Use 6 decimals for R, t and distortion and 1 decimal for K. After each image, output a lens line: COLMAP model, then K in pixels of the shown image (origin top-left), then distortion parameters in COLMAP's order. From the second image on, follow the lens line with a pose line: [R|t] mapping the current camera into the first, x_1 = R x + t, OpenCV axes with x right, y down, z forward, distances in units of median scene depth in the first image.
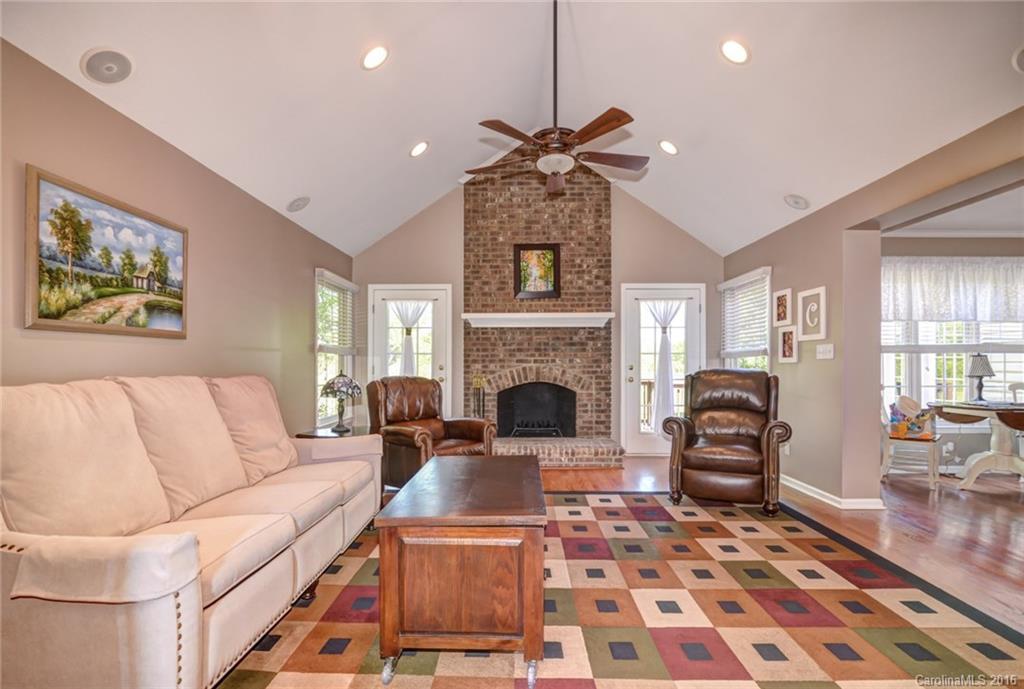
lens RADIAL K [[501.2, 0, 483.8], [0, 501.2, 364.1], [0, 0, 1]] dist [-0.015688, 0.000293]
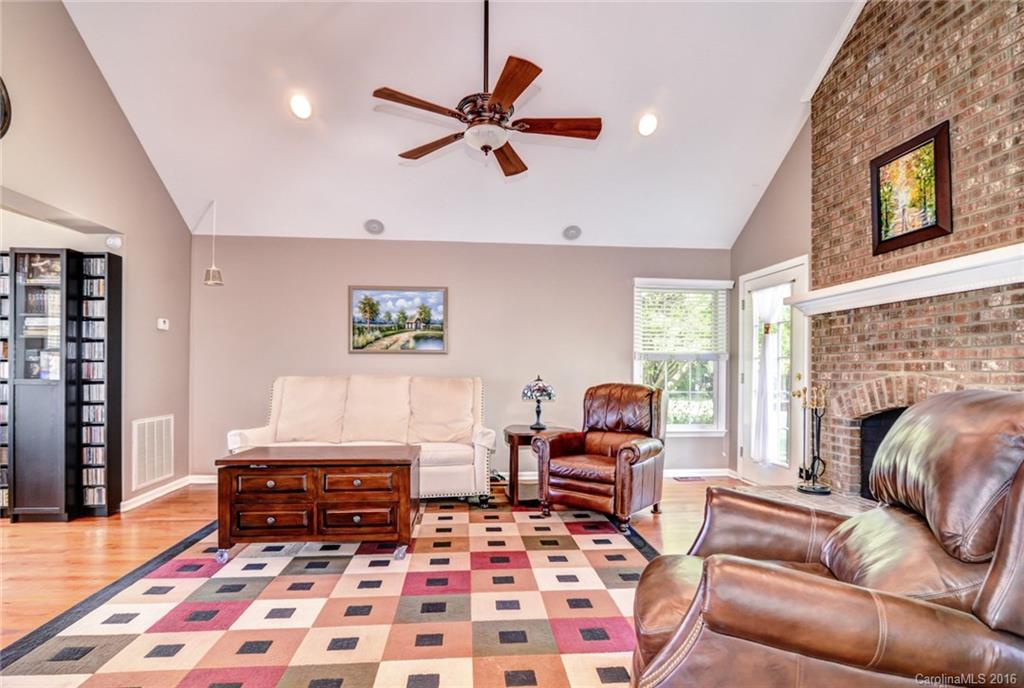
lens RADIAL K [[501.2, 0, 518.7], [0, 501.2, 368.2], [0, 0, 1]] dist [-0.015688, 0.000293]
pose [[0.129152, -0.002111, -0.991623, 0.563826], [-0.006636, 0.999973, -0.002993, -0.000412], [0.991603, 0.006967, 0.129135, 0.533295]]
